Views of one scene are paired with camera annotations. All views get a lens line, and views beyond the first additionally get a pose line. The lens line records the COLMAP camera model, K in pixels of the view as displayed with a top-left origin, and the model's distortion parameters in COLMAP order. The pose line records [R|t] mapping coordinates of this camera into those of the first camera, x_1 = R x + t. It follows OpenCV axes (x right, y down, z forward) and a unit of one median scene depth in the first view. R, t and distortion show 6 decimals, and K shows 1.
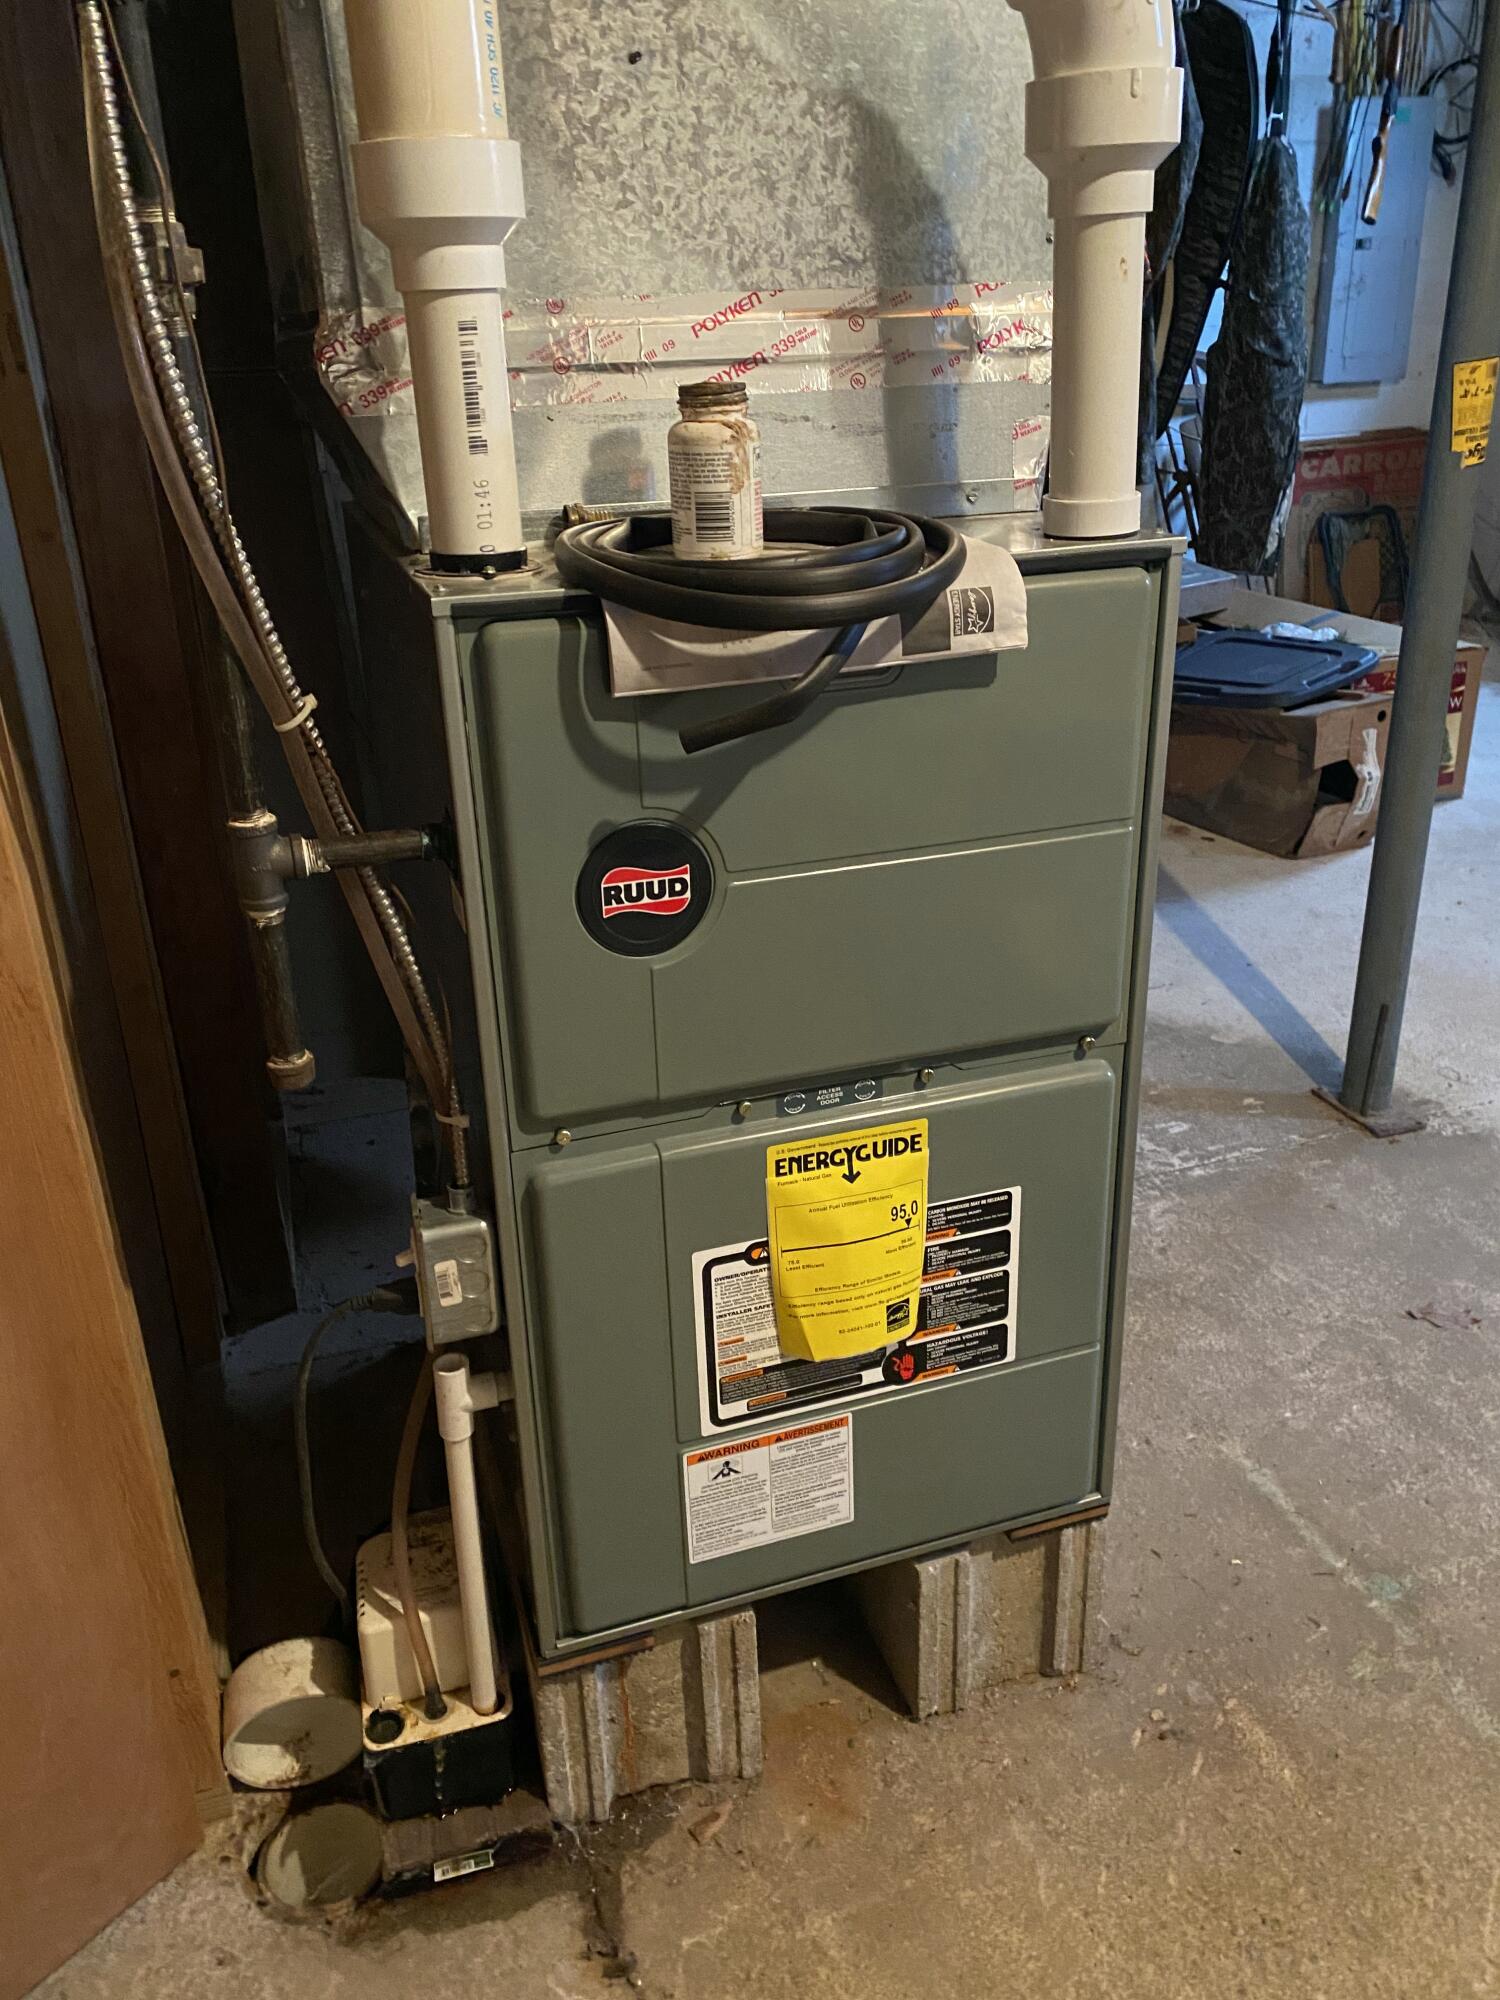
lens RADIAL K [[1506.2, 0, 755.0], [0, 1506.2, 1004.0], [0, 0, 1]] dist [0.009901, -0.028653]
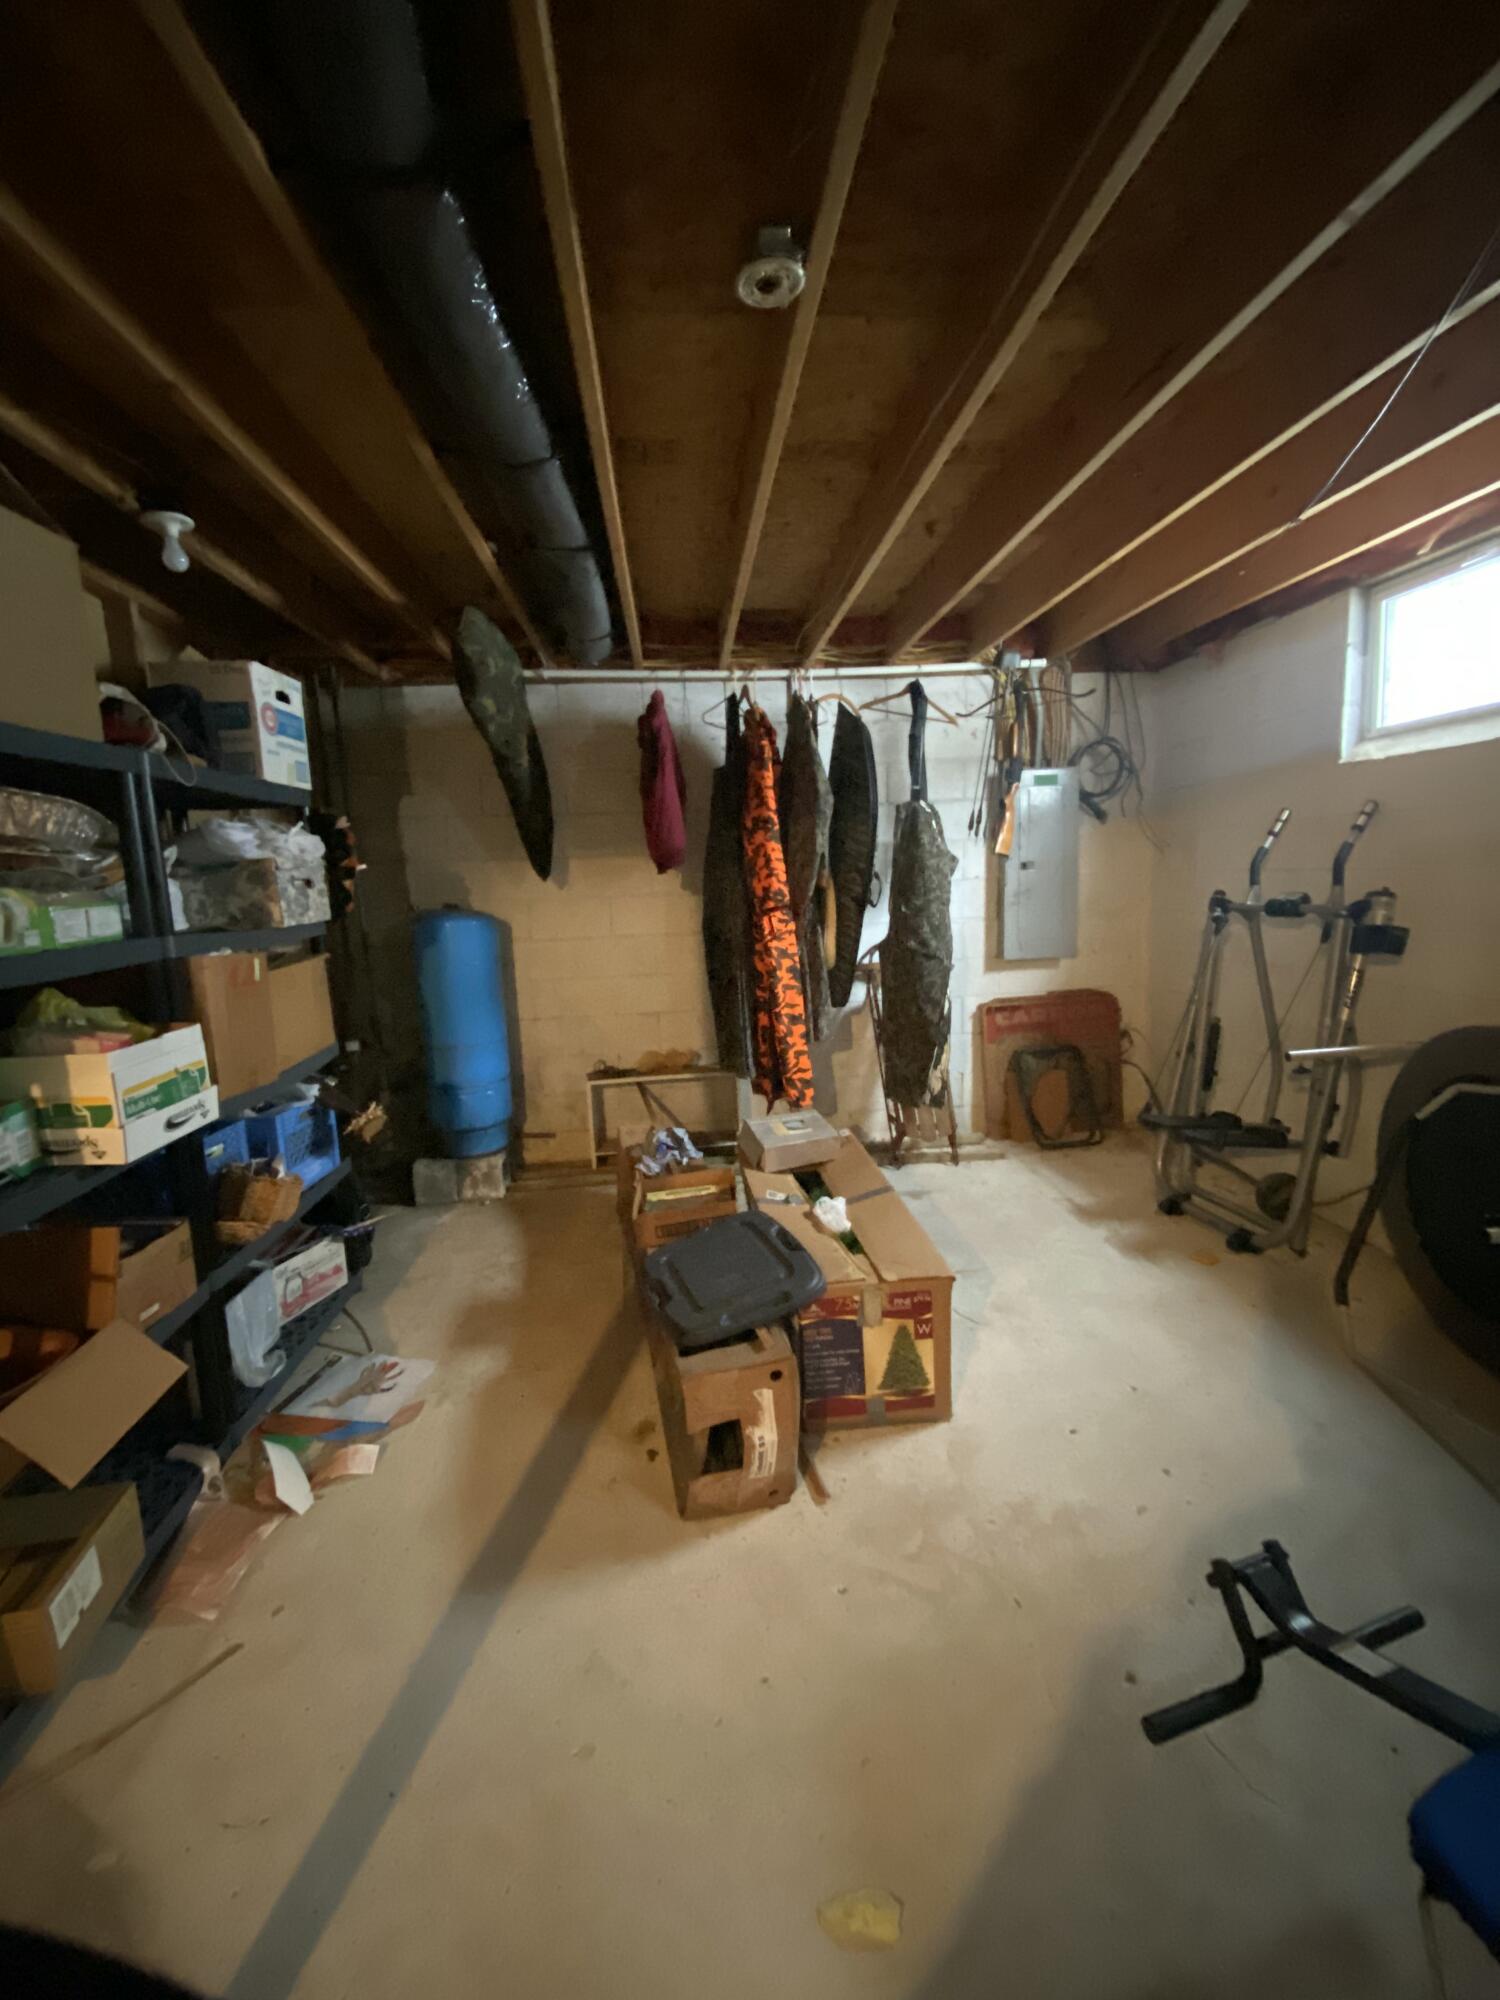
lens RADIAL K [[810.1, 0, 746.3], [0, 810.1, 986.3], [0, 0, 1]] dist [-0.001512, -0.002322]
pose [[0.975201, 0.033691, -0.218741, 0.343994], [-0.090304, 0.962903, -0.254288, -0.203409], [0.202059, 0.267736, 0.942067, 0.306422]]
